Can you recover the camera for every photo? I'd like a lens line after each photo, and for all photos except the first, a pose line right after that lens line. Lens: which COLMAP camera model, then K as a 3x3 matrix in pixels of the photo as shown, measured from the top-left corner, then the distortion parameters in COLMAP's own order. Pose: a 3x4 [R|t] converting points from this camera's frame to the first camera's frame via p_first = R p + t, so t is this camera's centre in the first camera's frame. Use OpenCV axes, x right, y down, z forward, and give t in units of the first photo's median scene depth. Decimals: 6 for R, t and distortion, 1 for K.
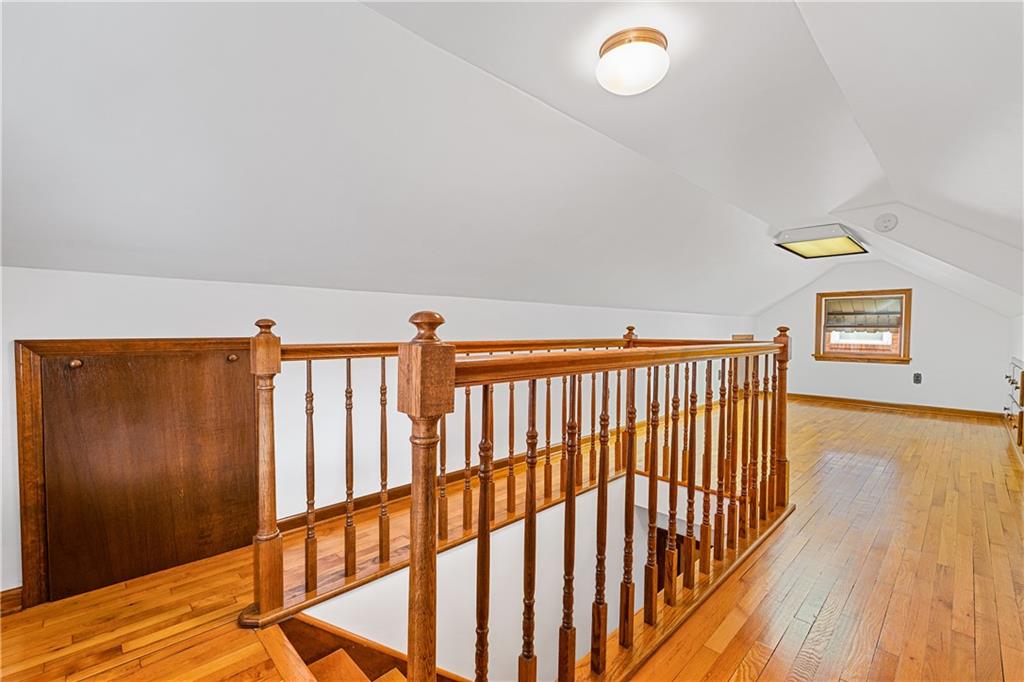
lens RADIAL K [[447.1, 0, 510.6], [0, 447.1, 342.7], [0, 0, 1]] dist [-0.002365, 0.000189]
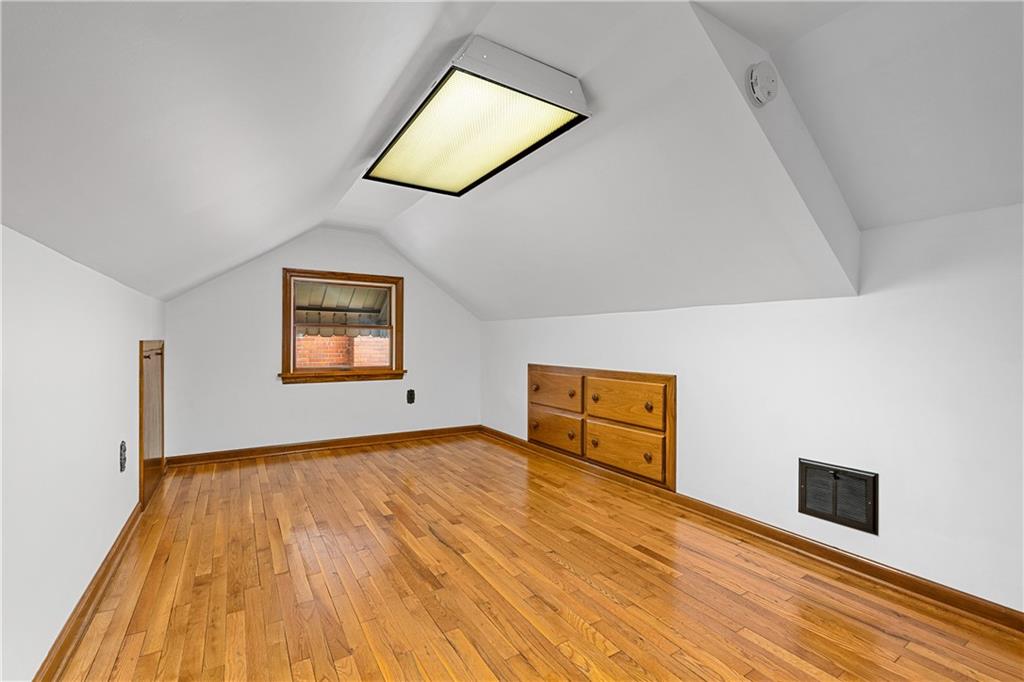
lens RADIAL K [[447.1, 0, 511.0], [0, 447.1, 341.4], [0, 0, 1]] dist [-0.002365, 0.000189]
pose [[0.215981, -0.006644, 0.976375, 0.202987], [0.026257, 0.999655, 0.000994, -0.009736], [-0.976044, 0.025422, 0.216081, 0.655707]]
